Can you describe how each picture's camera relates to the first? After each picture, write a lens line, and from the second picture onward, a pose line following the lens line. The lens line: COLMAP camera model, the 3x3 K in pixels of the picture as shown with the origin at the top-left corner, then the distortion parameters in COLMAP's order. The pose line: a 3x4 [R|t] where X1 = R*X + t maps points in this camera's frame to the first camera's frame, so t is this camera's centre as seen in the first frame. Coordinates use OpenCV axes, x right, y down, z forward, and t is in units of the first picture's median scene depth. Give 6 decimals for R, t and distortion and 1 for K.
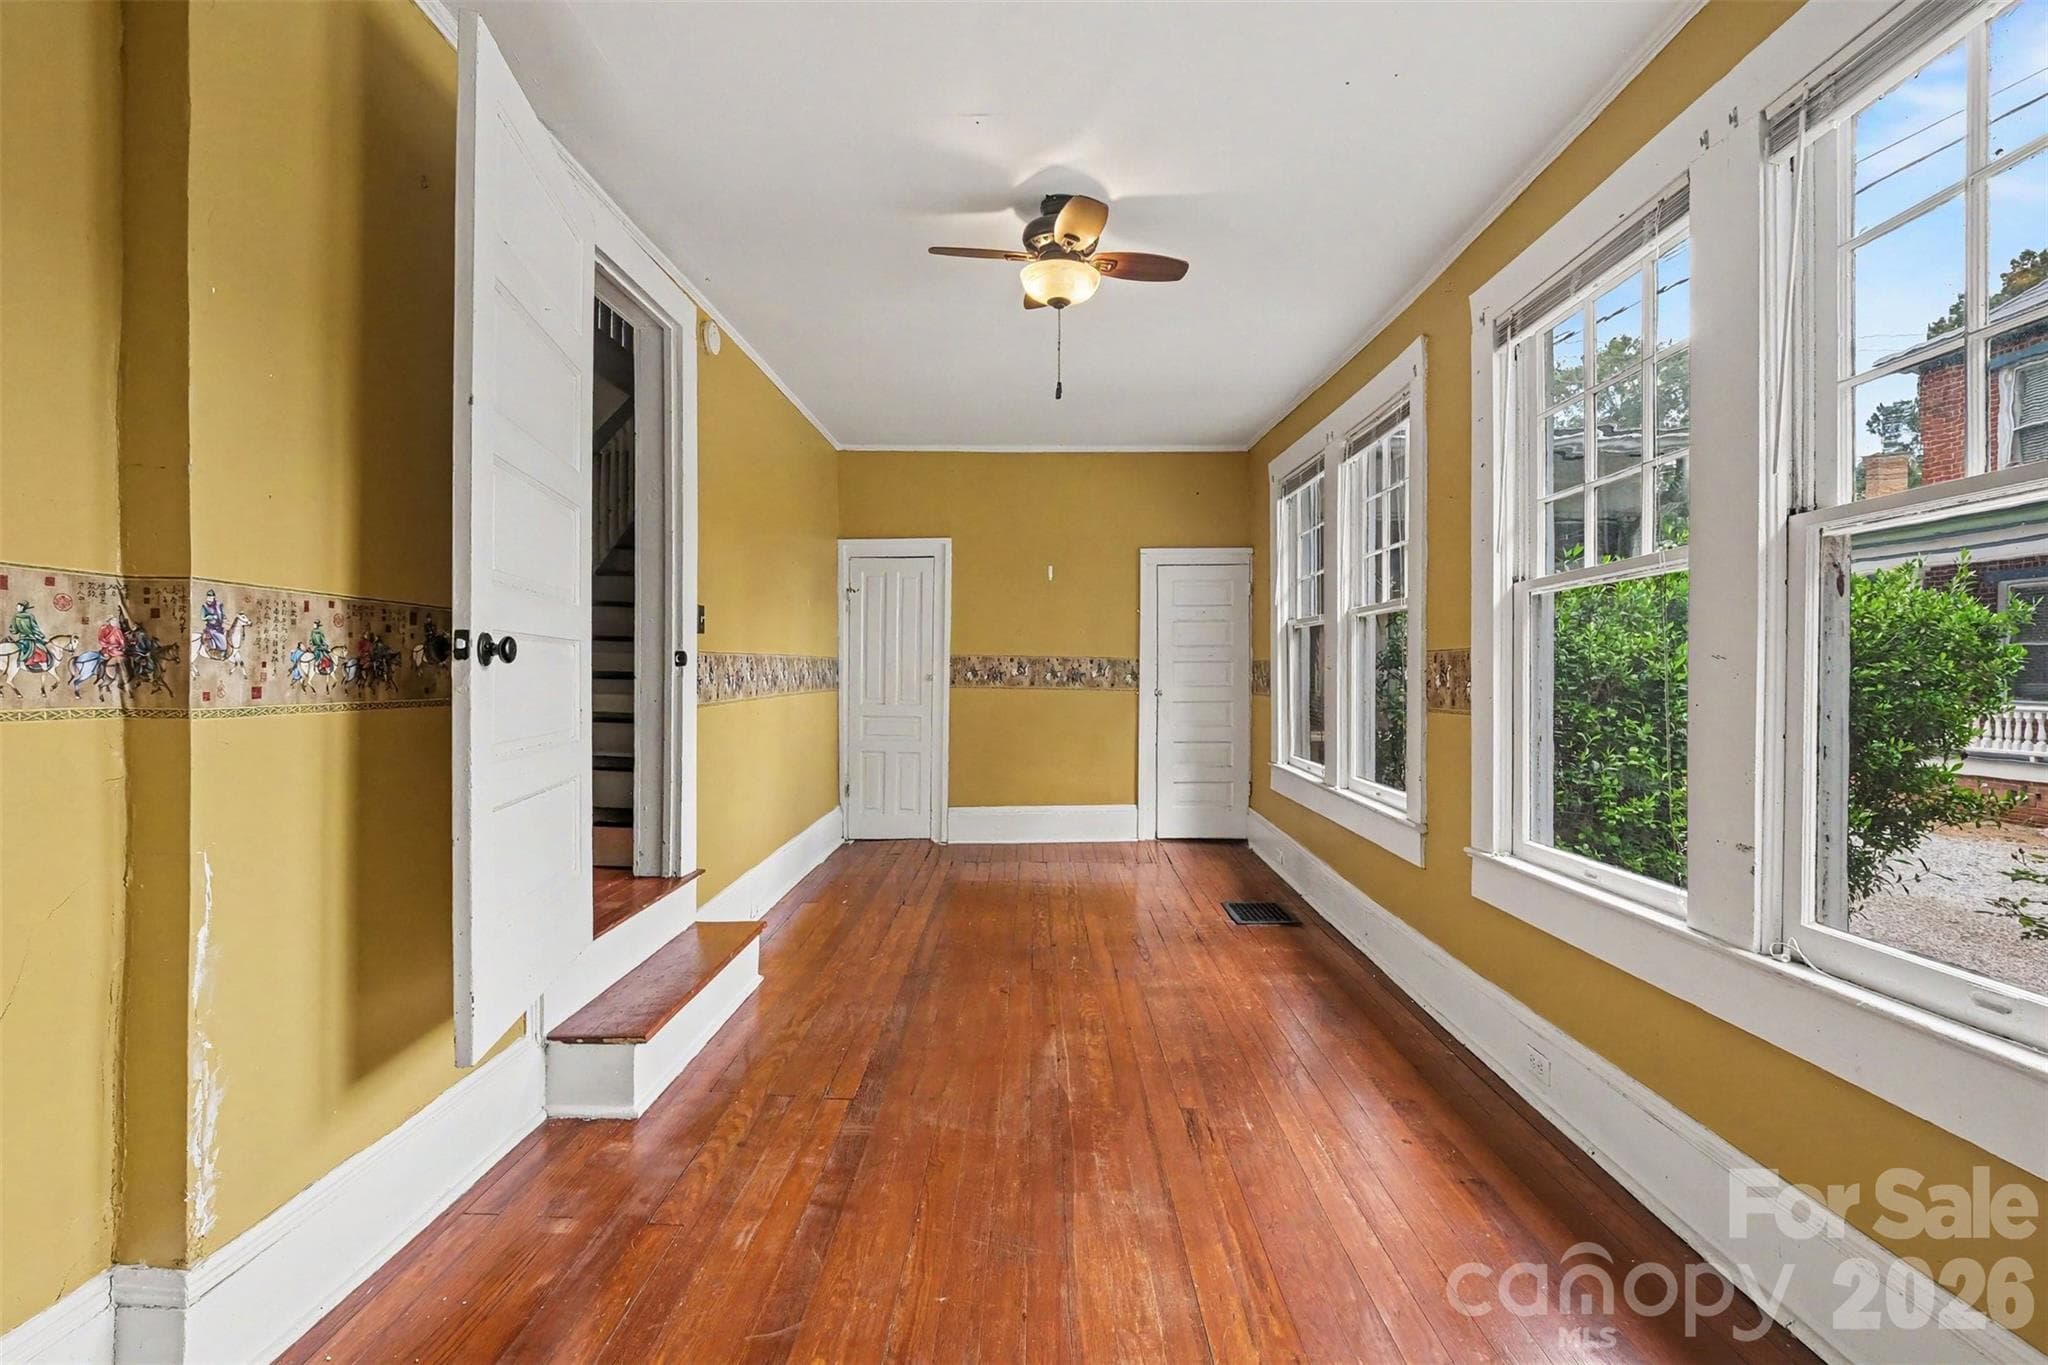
lens RADIAL K [[935.9, 0, 987.4], [0, 935.9, 675.9], [0, 0, 1]] dist [0.003356, 0.000597]
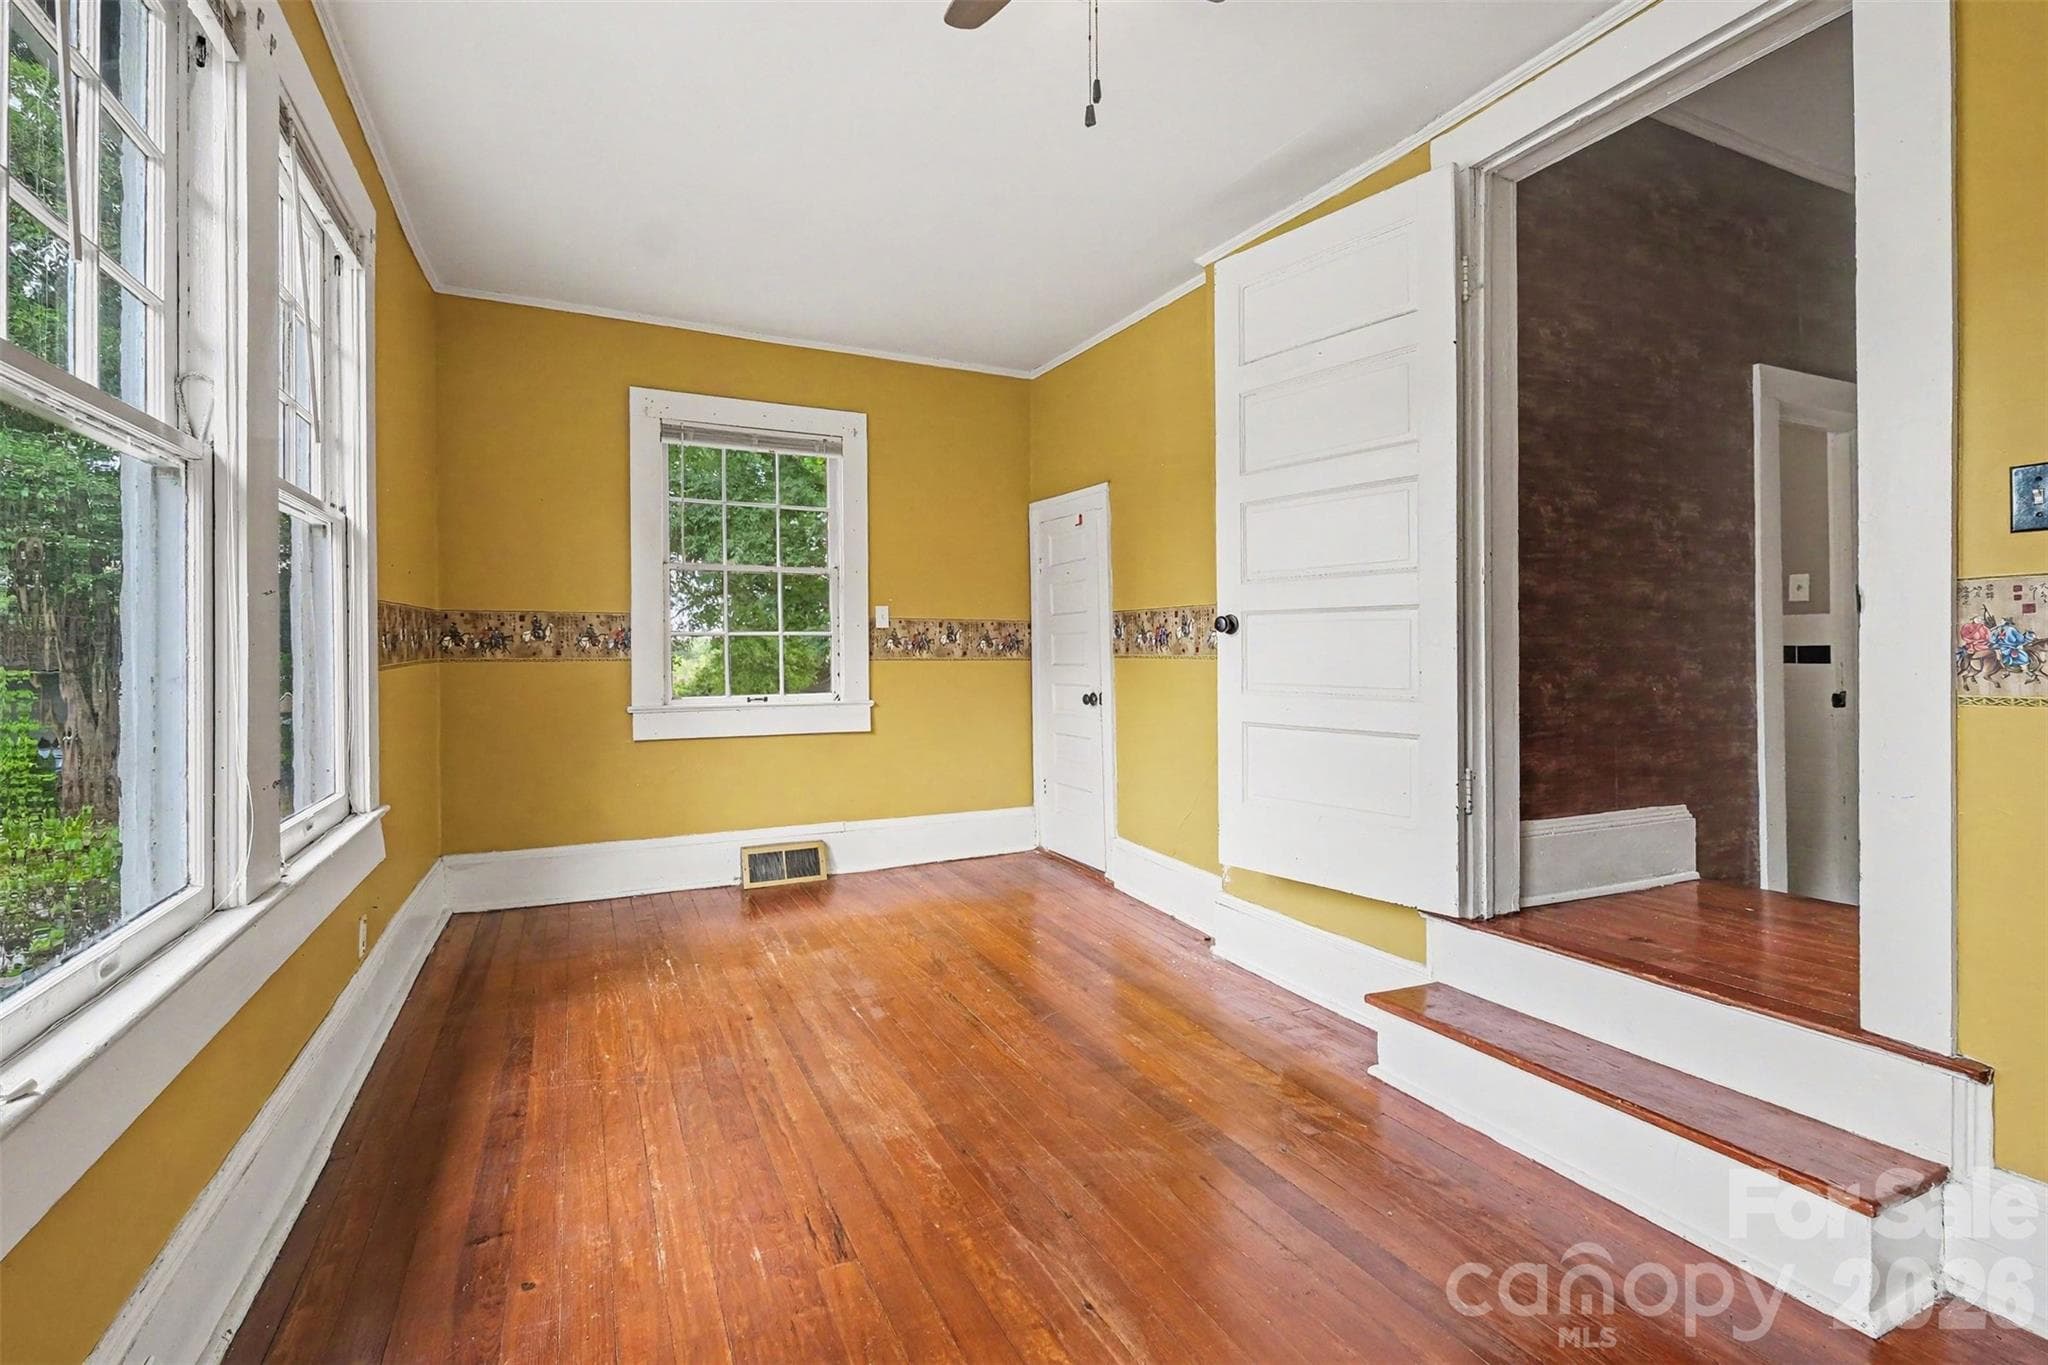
lens RADIAL K [[945.7, 0, 1047.3], [0, 945.7, 680.0], [0, 0, 1]] dist [0.187626, 0.000166]
pose [[-0.863547, 0.017830, -0.503953, 0.501484], [0.002281, 0.999503, 0.031453, 0.010894], [0.504263, 0.026012, -0.863158, 1.881392]]
